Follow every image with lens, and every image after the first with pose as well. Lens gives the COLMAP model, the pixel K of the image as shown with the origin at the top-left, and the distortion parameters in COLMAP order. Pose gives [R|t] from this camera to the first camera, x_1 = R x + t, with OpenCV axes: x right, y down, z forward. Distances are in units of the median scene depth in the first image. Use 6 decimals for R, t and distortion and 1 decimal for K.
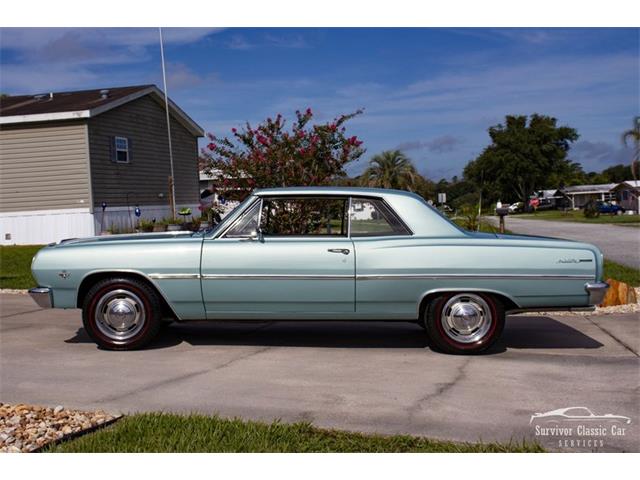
lens RADIAL K [[848.6, 0, 335.6], [0, 848.6, 239.4], [0, 0, 1]] dist [0.044685, 0.032493]
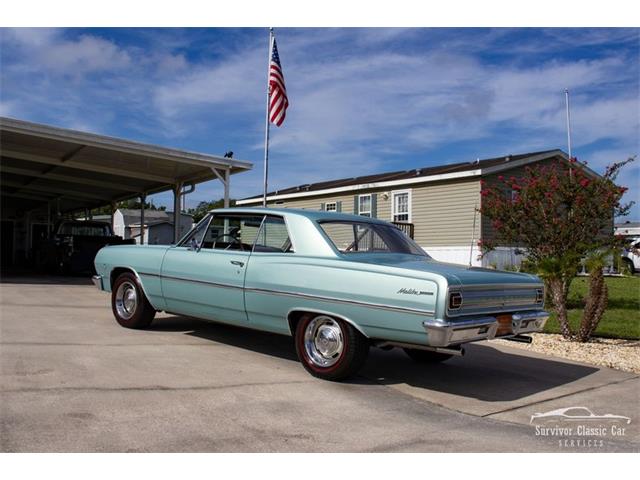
lens RADIAL K [[659.7, 0, 317.3], [0, 659.7, 241.5], [0, 0, 1]] dist [-0.111389, 0.002428]
pose [[0.755731, 0.045030, -0.653332, 0.613538], [-0.081021, 0.996398, -0.025044, -0.001199], [0.649851, 0.071860, 0.756657, 0.413192]]
